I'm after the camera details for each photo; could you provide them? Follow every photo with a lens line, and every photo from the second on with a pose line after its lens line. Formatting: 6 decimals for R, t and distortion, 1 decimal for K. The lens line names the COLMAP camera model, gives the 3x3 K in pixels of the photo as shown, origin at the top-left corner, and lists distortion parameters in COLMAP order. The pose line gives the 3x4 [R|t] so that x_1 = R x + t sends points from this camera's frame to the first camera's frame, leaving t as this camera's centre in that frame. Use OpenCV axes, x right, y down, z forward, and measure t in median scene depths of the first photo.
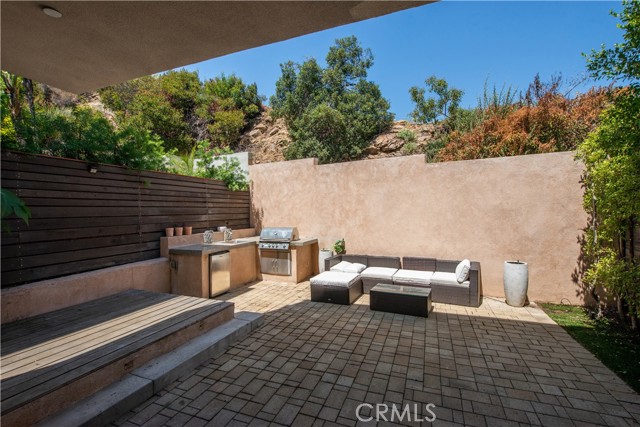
lens RADIAL K [[284.9, 0, 323.3], [0, 284.9, 212.9], [0, 0, 1]] dist [-0.010142, -0.003417]
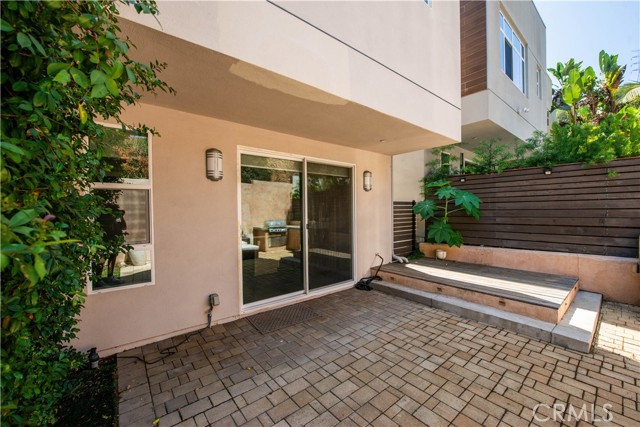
lens RADIAL K [[256.3, 0, 320.0], [0, 256.3, 213.5], [0, 0, 1]] dist [-0.017776, -0.000509]
pose [[-0.506741, 0.029805, -0.861583, 0.489103], [0.009464, 0.999534, 0.029011, -0.006626], [0.862046, 0.006547, -0.506787, 0.502243]]
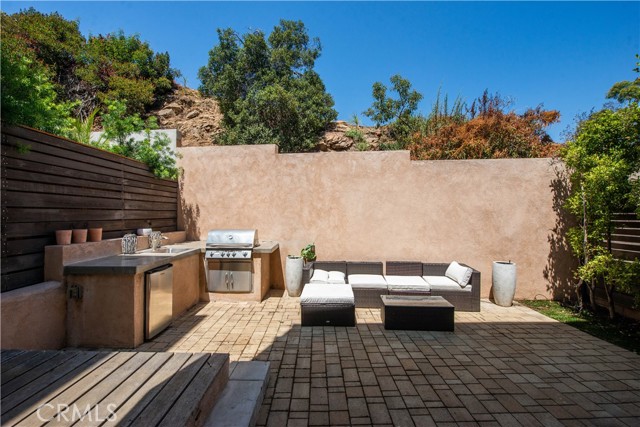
lens RADIAL K [[275.8, 0, 323.0], [0, 275.8, 213.5], [0, 0, 1]] dist [-0.015119, -0.001011]
pose [[0.930168, 0.018505, 0.366667, -0.230587], [-0.014000, 0.999790, -0.014942, 0.018138], [-0.366867, 0.008765, 0.930232, 0.258915]]
